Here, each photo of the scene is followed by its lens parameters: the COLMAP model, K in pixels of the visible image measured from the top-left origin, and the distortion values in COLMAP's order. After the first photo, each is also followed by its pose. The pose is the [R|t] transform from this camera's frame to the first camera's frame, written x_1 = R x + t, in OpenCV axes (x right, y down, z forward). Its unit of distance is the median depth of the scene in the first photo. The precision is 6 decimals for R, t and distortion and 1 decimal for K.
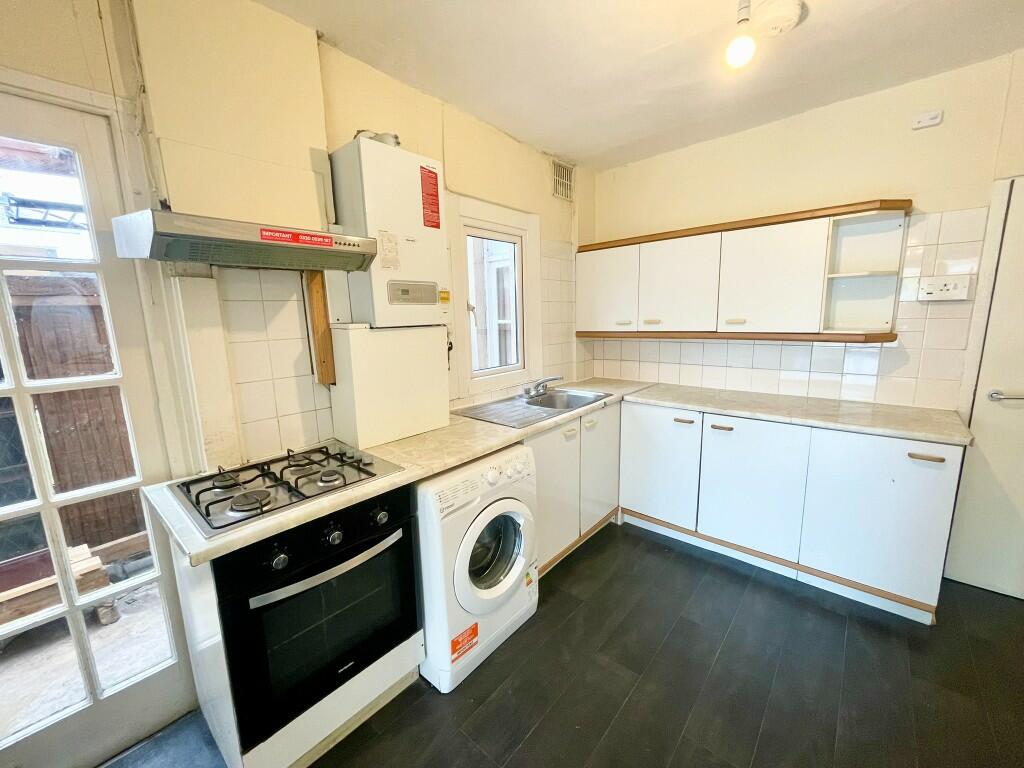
lens RADIAL K [[413.0, 0, 510.8], [0, 413.0, 386.0], [0, 0, 1]] dist [0.003380, 0.000975]
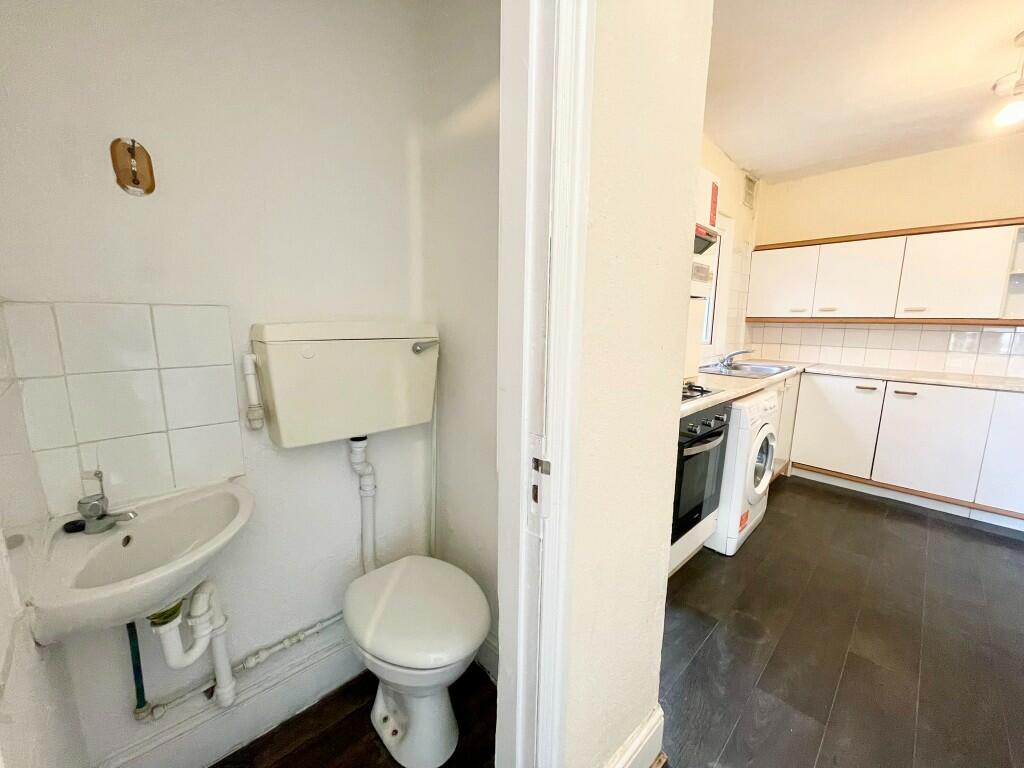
lens RADIAL K [[413.0, 0, 511.9], [0, 413.0, 385.0], [0, 0, 1]] dist [0.003380, 0.000975]
pose [[0.996021, 0.050699, -0.073297, -0.514303], [-0.051334, 0.998658, -0.006805, 0.130544], [0.072854, 0.010540, 0.997287, -0.292291]]
